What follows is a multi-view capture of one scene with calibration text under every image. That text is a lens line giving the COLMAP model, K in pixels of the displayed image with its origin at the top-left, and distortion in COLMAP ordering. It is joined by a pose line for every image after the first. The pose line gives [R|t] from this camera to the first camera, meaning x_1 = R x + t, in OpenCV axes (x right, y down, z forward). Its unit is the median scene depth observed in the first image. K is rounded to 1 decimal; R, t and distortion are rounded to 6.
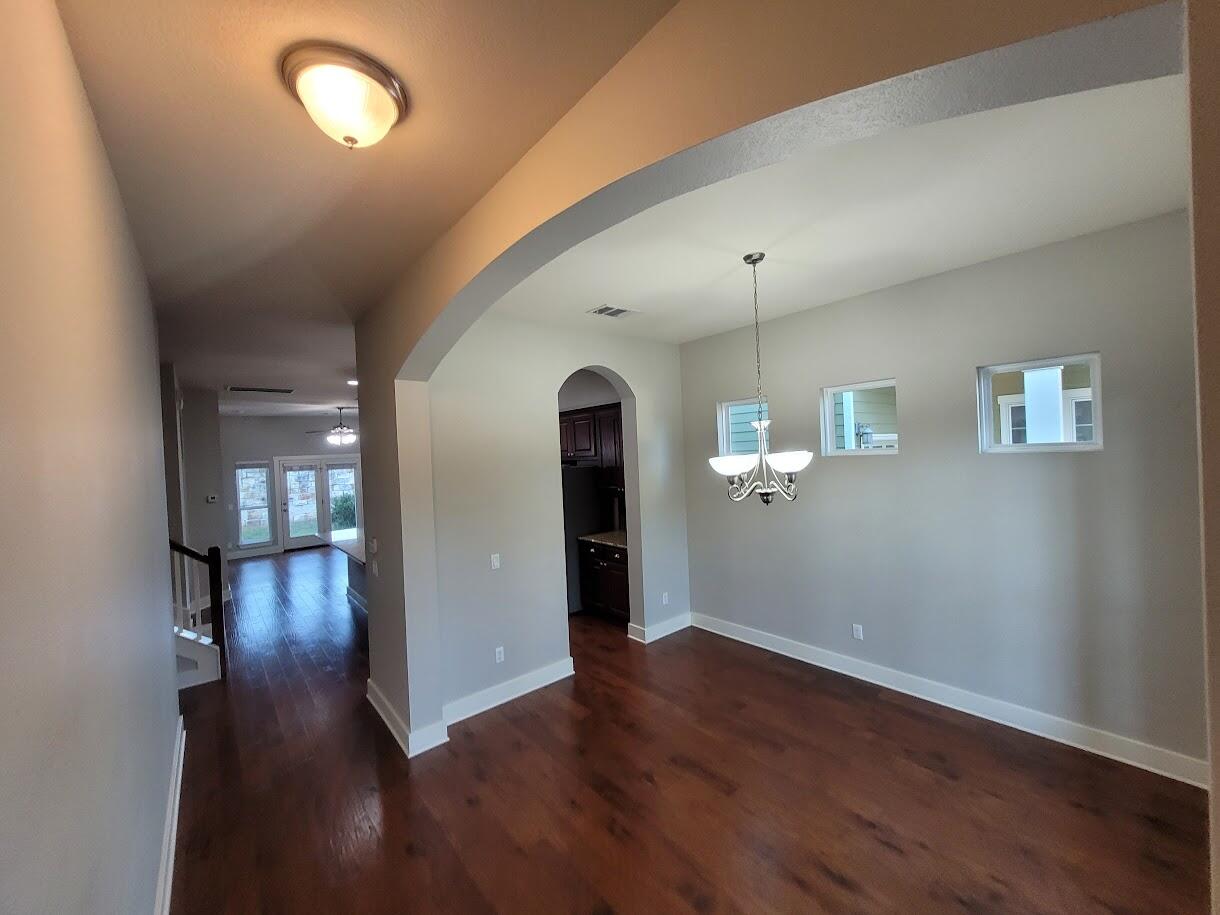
lens RADIAL K [[479.3, 0, 604.2], [0, 479.3, 459.6], [0, 0, 1]] dist [0.019887, -0.000087]
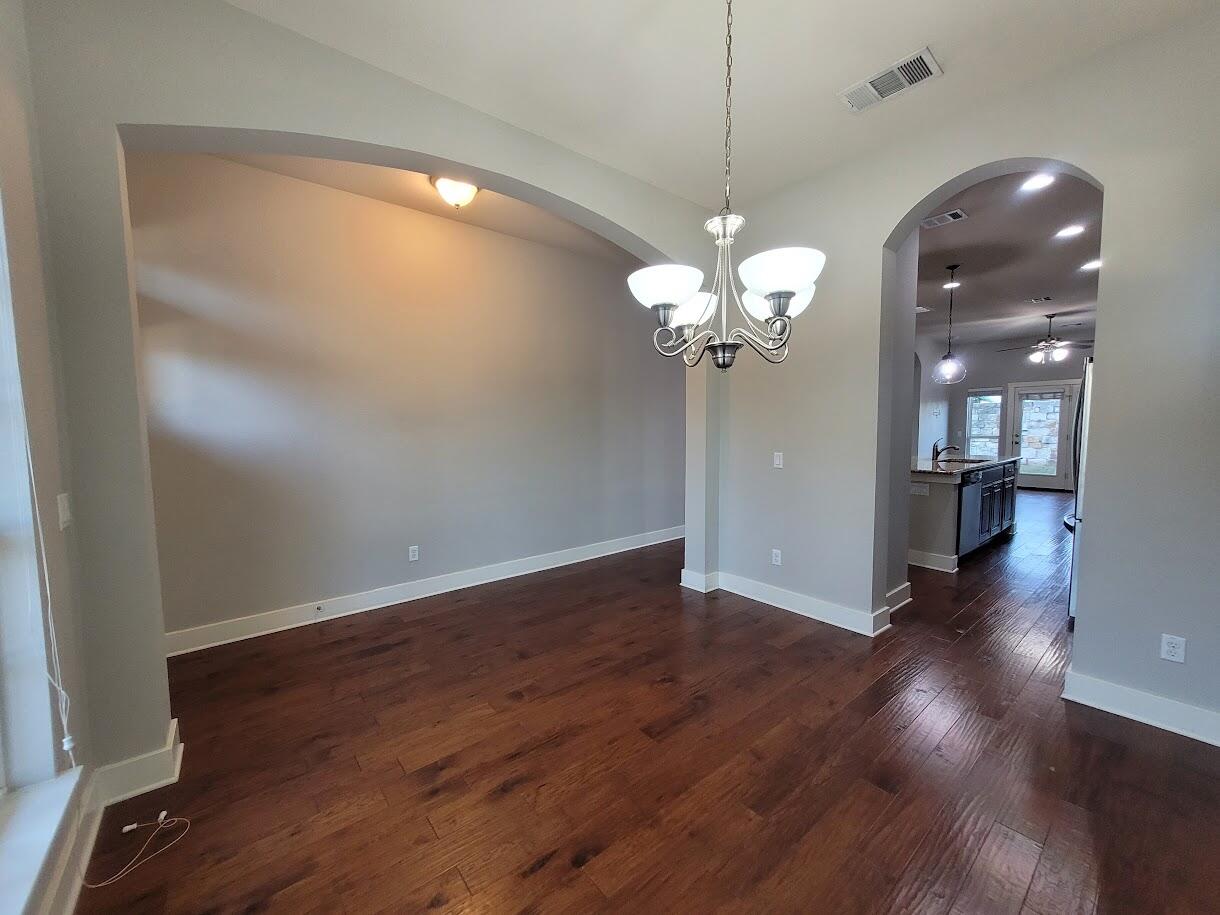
lens RADIAL K [[479.3, 0, 604.2], [0, 479.3, 459.6], [0, 0, 1]] dist [0.019887, -0.000087]
pose [[-0.019546, 0.112011, -0.993515, 0.727463], [-0.006101, 0.993673, 0.112149, 0.107499], [0.999790, 0.008254, -0.018739, 0.679975]]
